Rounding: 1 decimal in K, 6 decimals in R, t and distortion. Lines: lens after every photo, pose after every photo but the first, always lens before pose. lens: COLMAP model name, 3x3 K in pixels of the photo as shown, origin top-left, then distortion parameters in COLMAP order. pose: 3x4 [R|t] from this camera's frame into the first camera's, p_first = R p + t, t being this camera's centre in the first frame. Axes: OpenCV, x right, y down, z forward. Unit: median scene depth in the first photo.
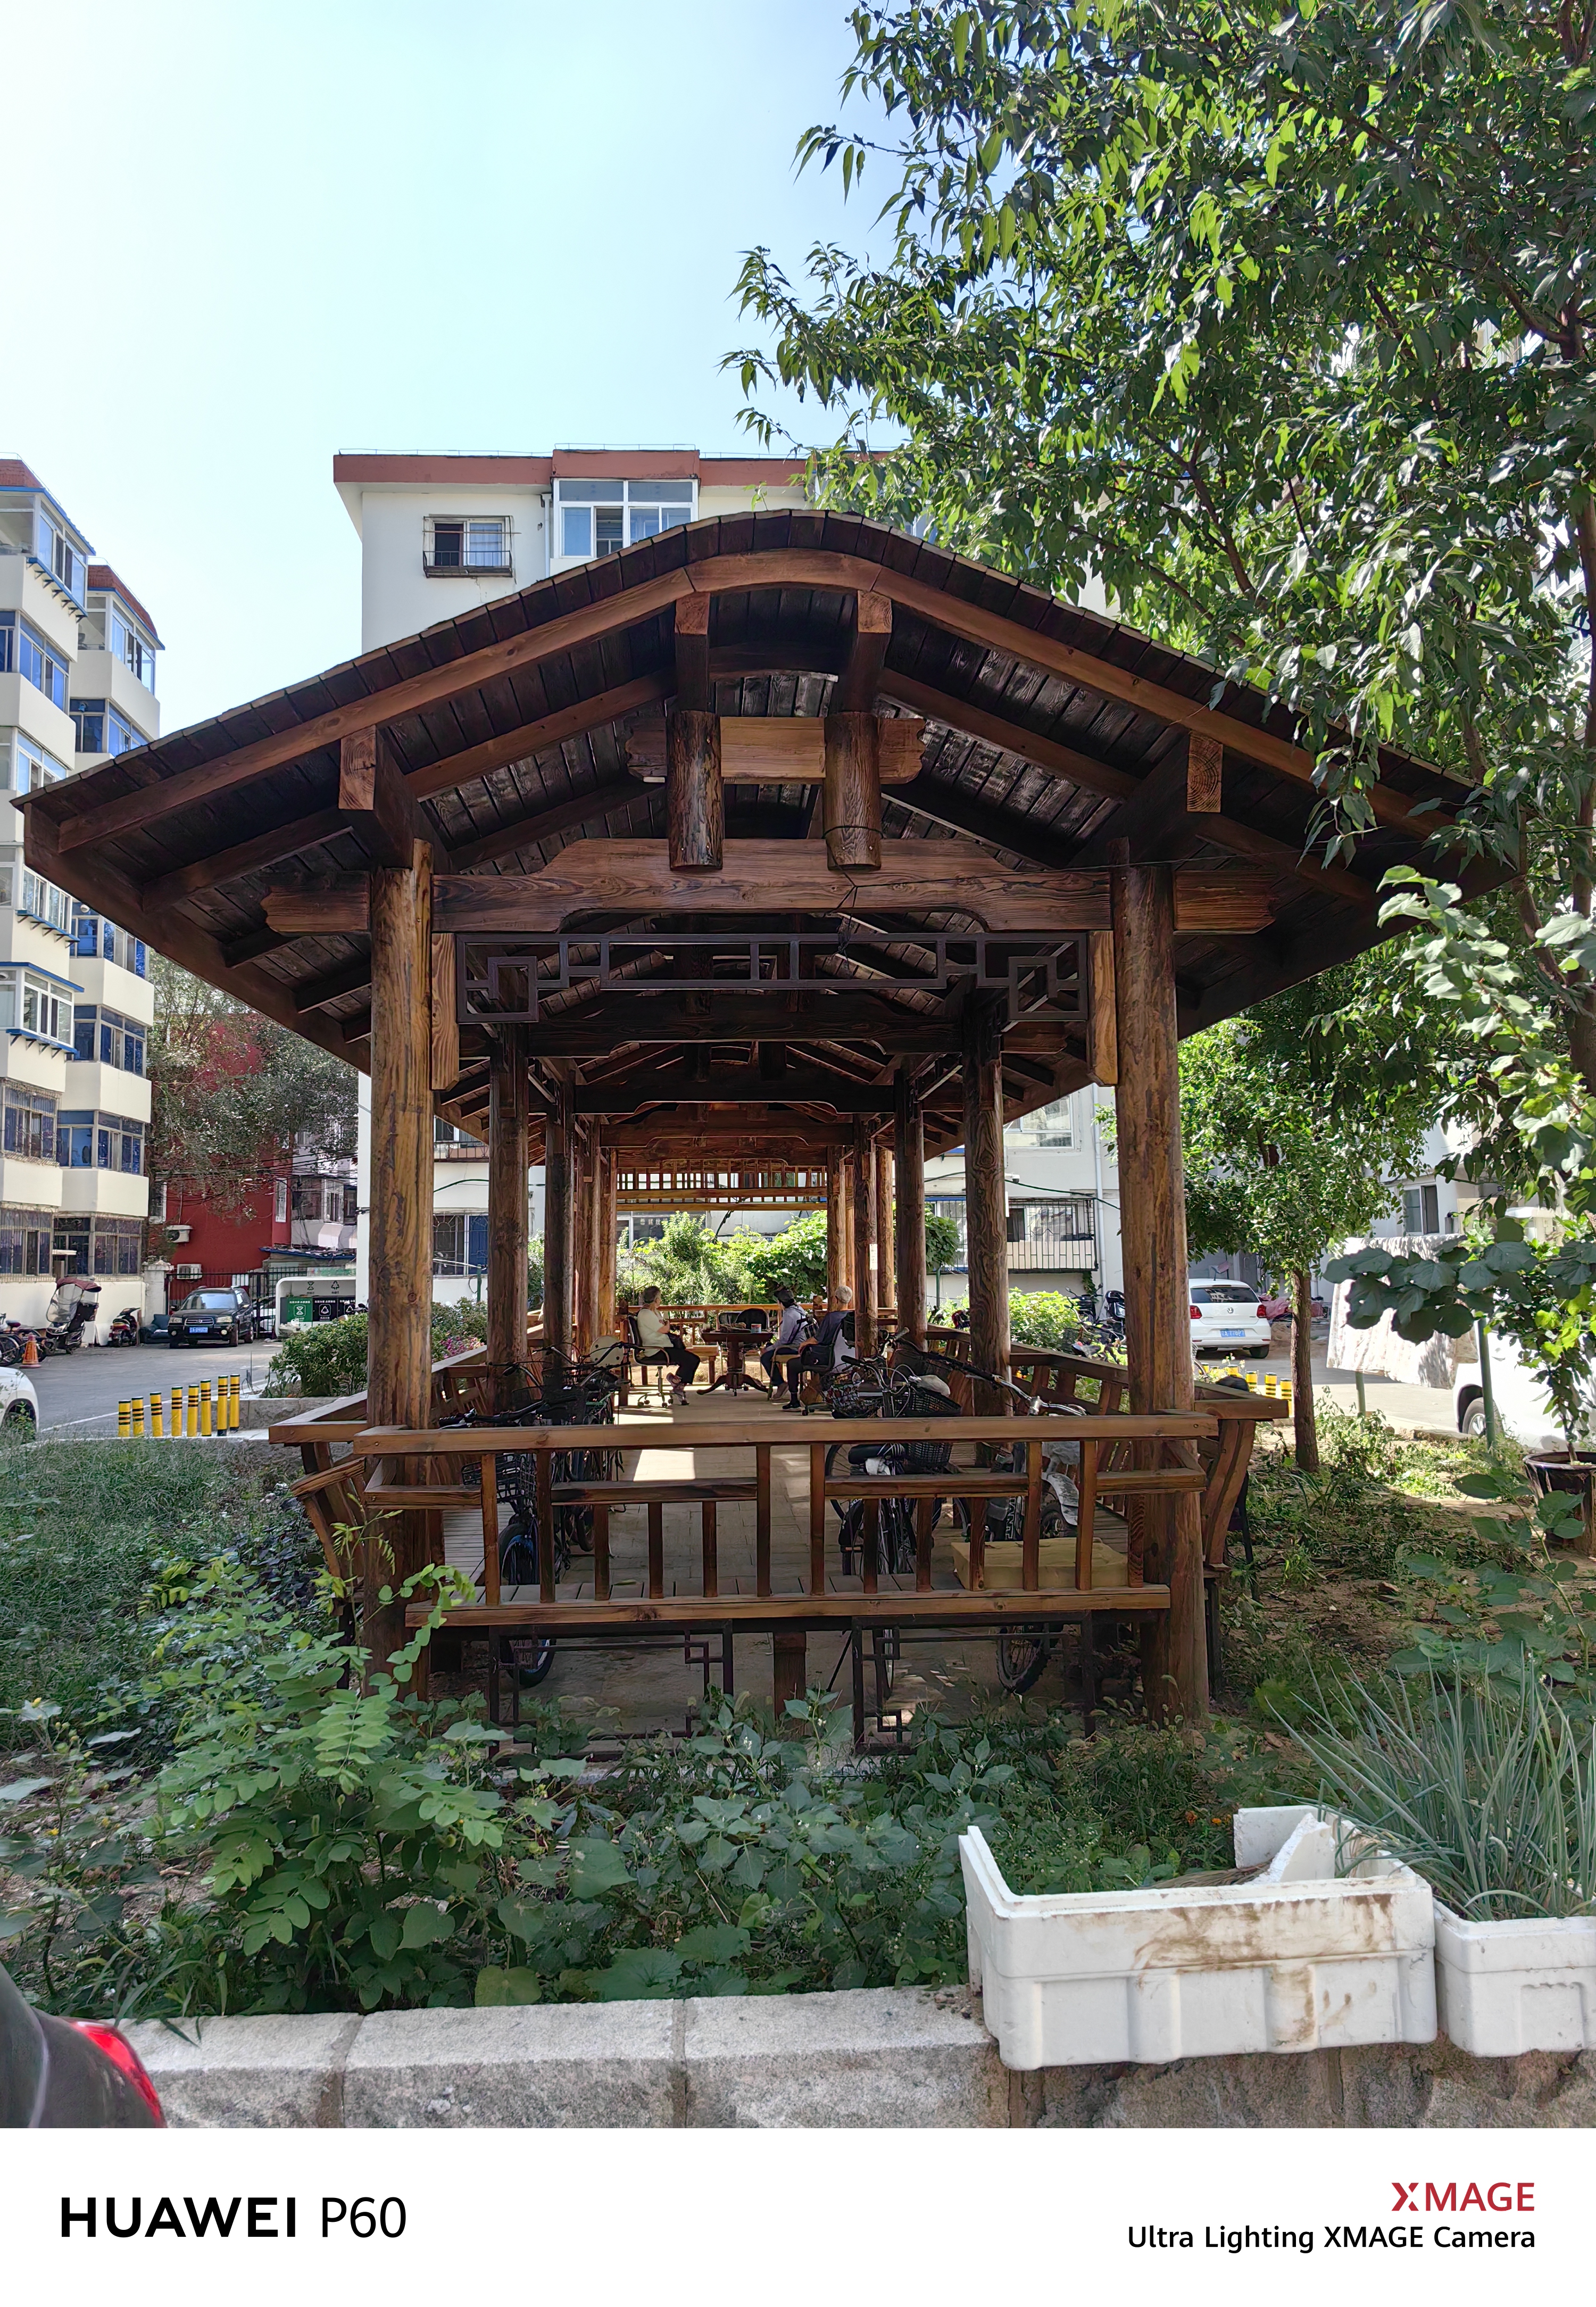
lens RADIAL K [[1641.1, 0, 761.1], [0, 1641.1, 1098.0], [0, 0, 1]] dist [0.082849, -0.142186]
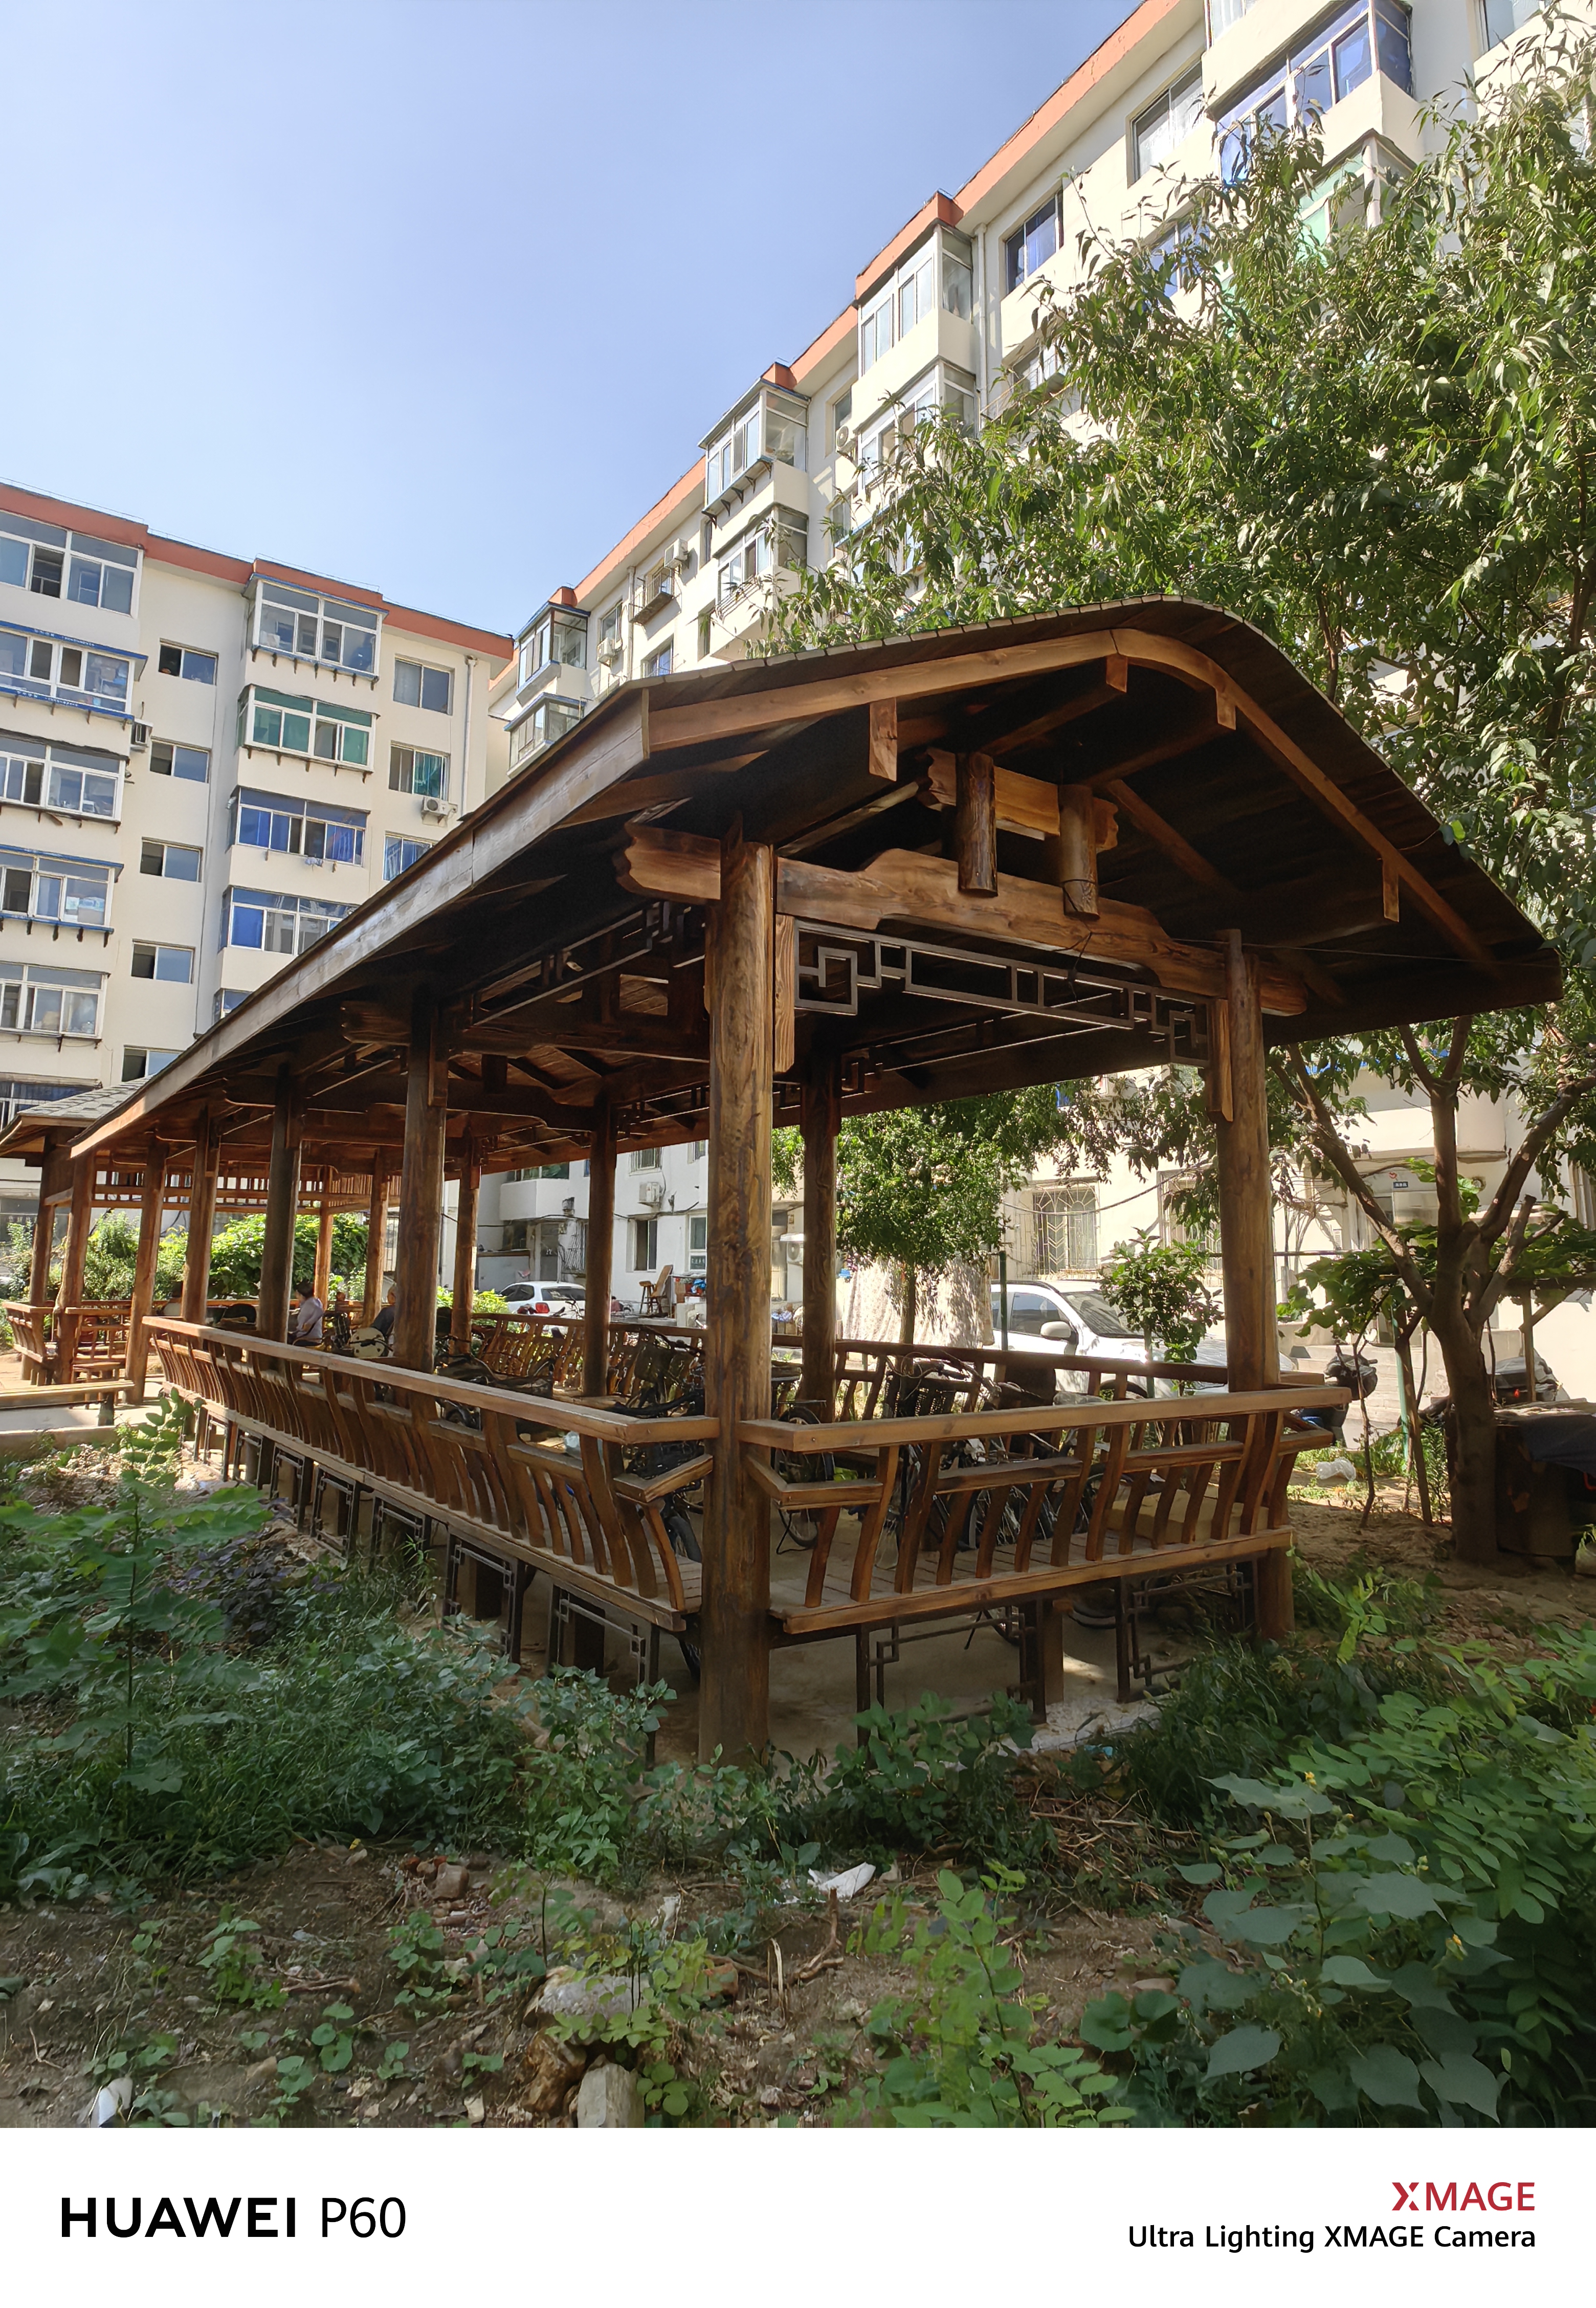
lens RADIAL K [[1298.1, 0, 799.0], [0, 1298.1, 1056.7], [0, 0, 1]] dist [-0.004249, -0.000807]
pose [[0.854302, 0.104731, 0.509117, -0.576857], [-0.071857, 0.993882, -0.083875, 0.049915], [-0.514787, 0.035071, 0.856601, 0.326379]]
